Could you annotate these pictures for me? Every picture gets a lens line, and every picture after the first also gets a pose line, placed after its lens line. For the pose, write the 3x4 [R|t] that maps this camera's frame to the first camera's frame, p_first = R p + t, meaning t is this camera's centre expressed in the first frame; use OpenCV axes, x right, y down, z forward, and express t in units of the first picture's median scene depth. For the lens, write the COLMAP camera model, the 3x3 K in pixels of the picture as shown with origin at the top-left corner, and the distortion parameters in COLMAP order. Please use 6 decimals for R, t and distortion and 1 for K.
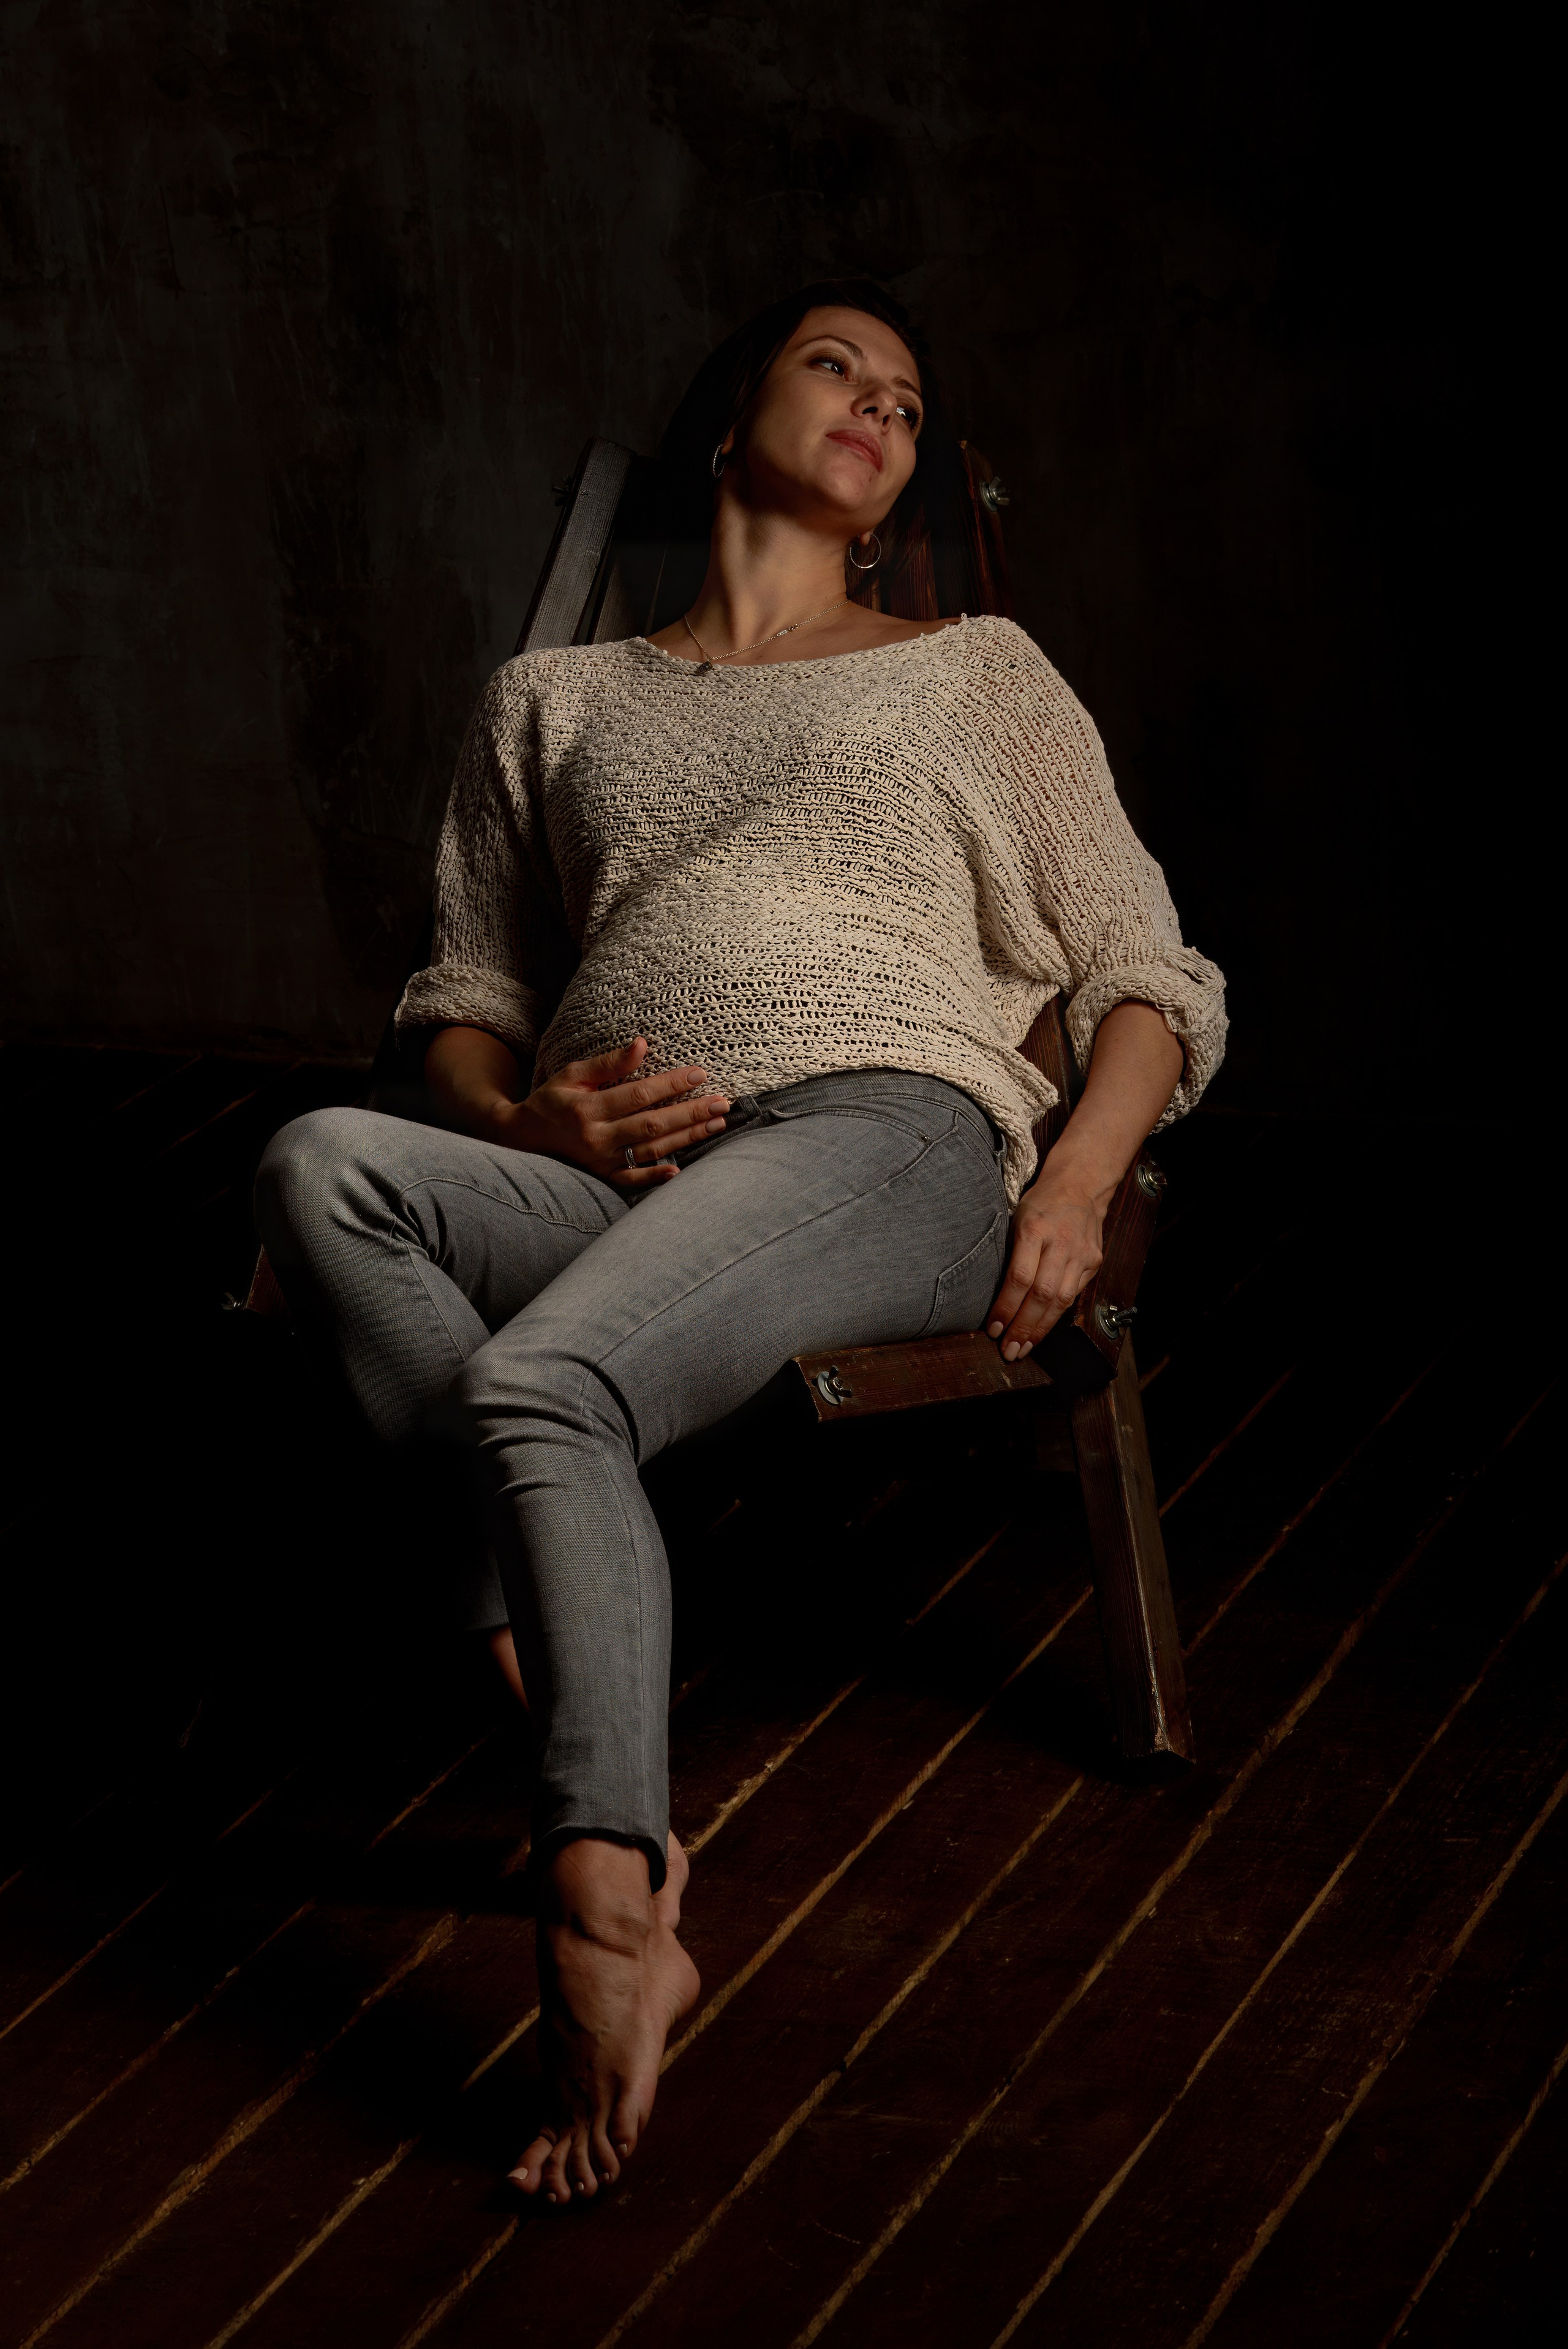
lens RADIAL K [[6849.3, 0, 782.4], [0, 6849.3, 1175.7], [0, 0, 1]] dist [0.099267, 0.000000]
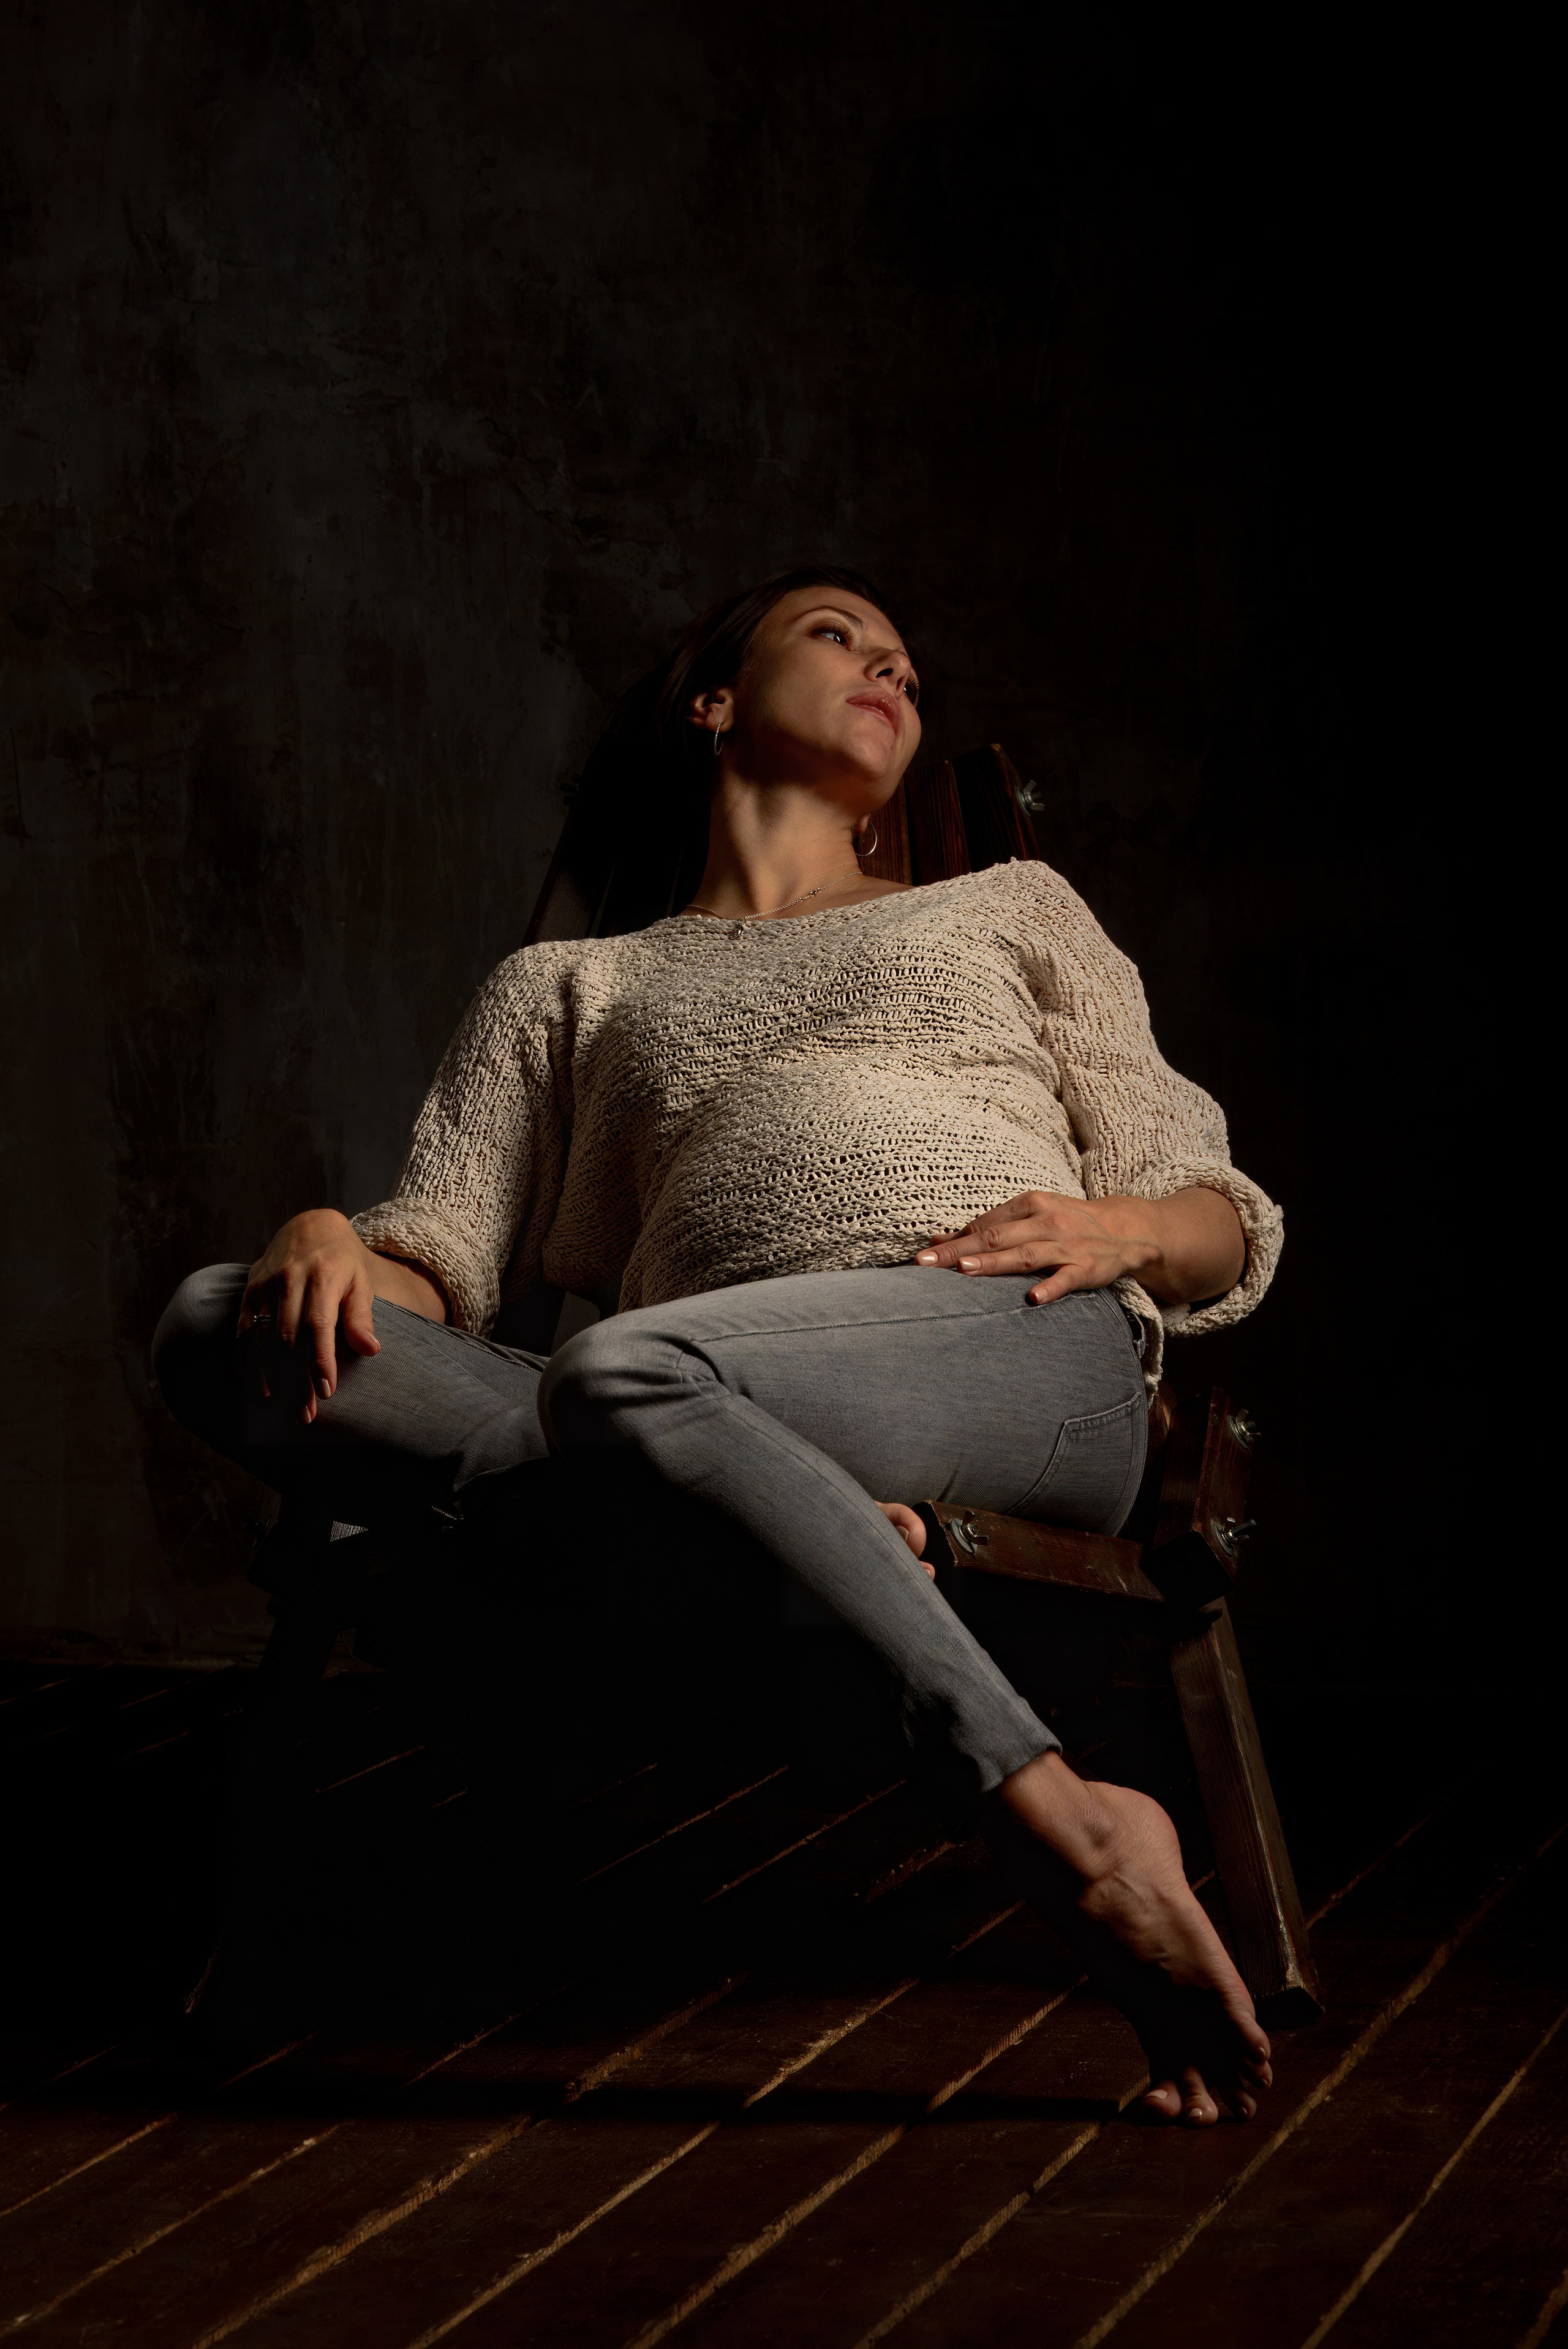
lens RADIAL K [[6849.3, 0, 786.6], [0, 6849.3, 1175.0], [0, 0, 1]] dist [0.099267, 0.000000]
pose [[0.994294, 0.033316, 0.101340, -0.102365], [-0.009225, 0.973276, -0.229453, 0.179188], [-0.106276, 0.227209, 0.968030, 0.094515]]
